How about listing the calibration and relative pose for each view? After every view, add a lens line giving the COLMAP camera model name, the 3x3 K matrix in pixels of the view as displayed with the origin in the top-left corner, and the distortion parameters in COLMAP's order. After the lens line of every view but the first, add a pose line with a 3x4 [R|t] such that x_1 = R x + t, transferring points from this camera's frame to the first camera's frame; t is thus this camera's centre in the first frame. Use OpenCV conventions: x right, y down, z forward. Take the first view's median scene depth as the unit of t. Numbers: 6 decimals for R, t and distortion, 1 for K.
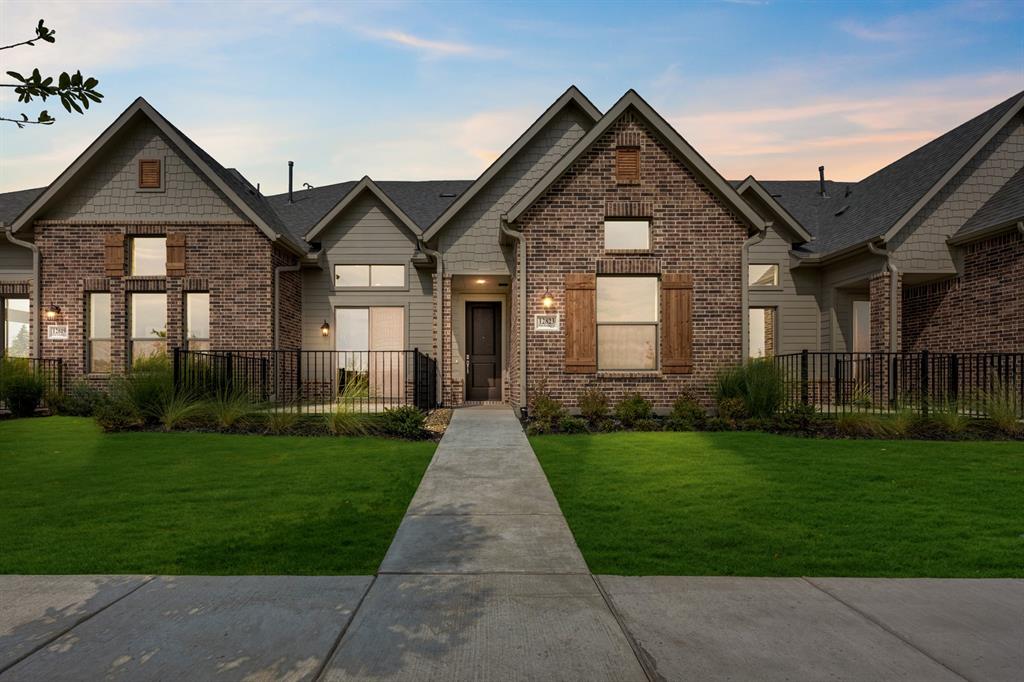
lens RADIAL K [[457.6, 0, 488.0], [0, 457.6, 379.3], [0, 0, 1]] dist [0.003787, 0.000440]
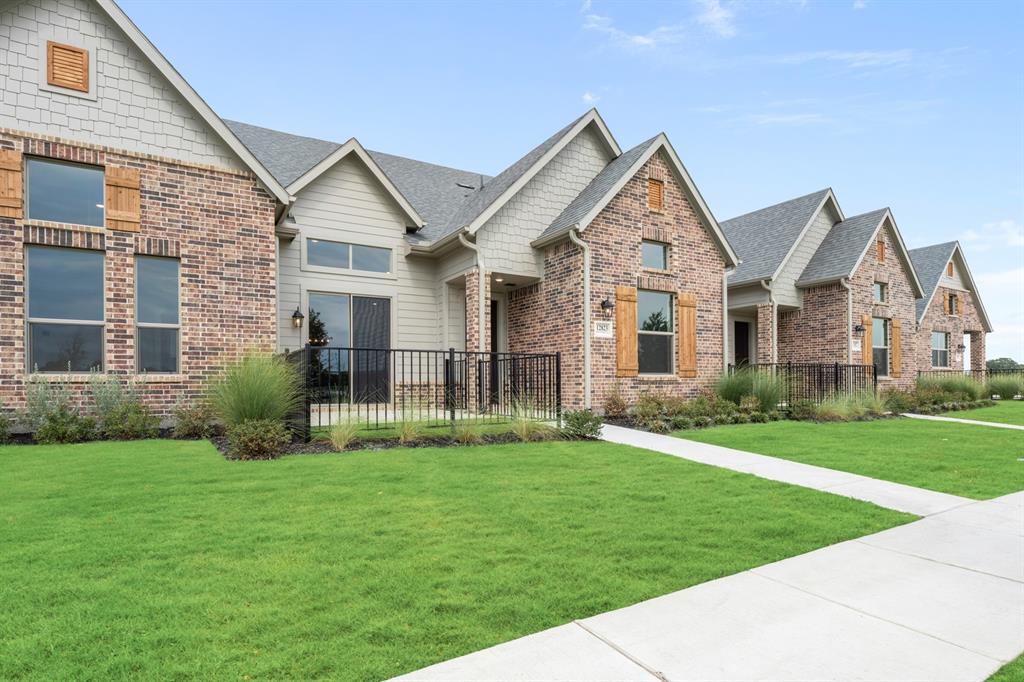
lens RADIAL K [[507.9, 0, 507.6], [0, 507.9, 367.8], [0, 0, 1]] dist [0.007059, 0.000406]
pose [[0.871134, 0.011079, 0.490921, -0.565542], [-0.004566, 0.999885, -0.014464, -0.014082], [-0.491025, 0.010358, 0.871084, 0.066563]]
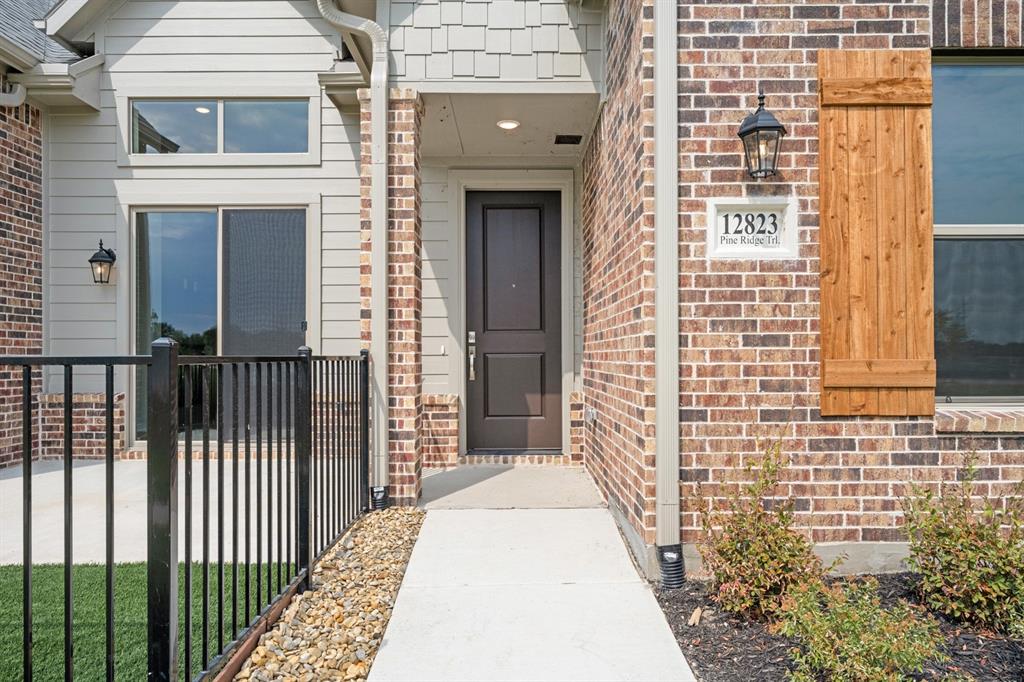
lens RADIAL K [[686.2, 0, 511.9], [0, 686.2, 346.8], [0, 0, 1]] dist [0.008708, 0.000318]
pose [[0.999993, -0.002839, -0.002323, -0.011809], [0.002837, 0.999996, -0.000841, -0.047255], [0.002325, 0.000834, 0.999997, 0.515765]]
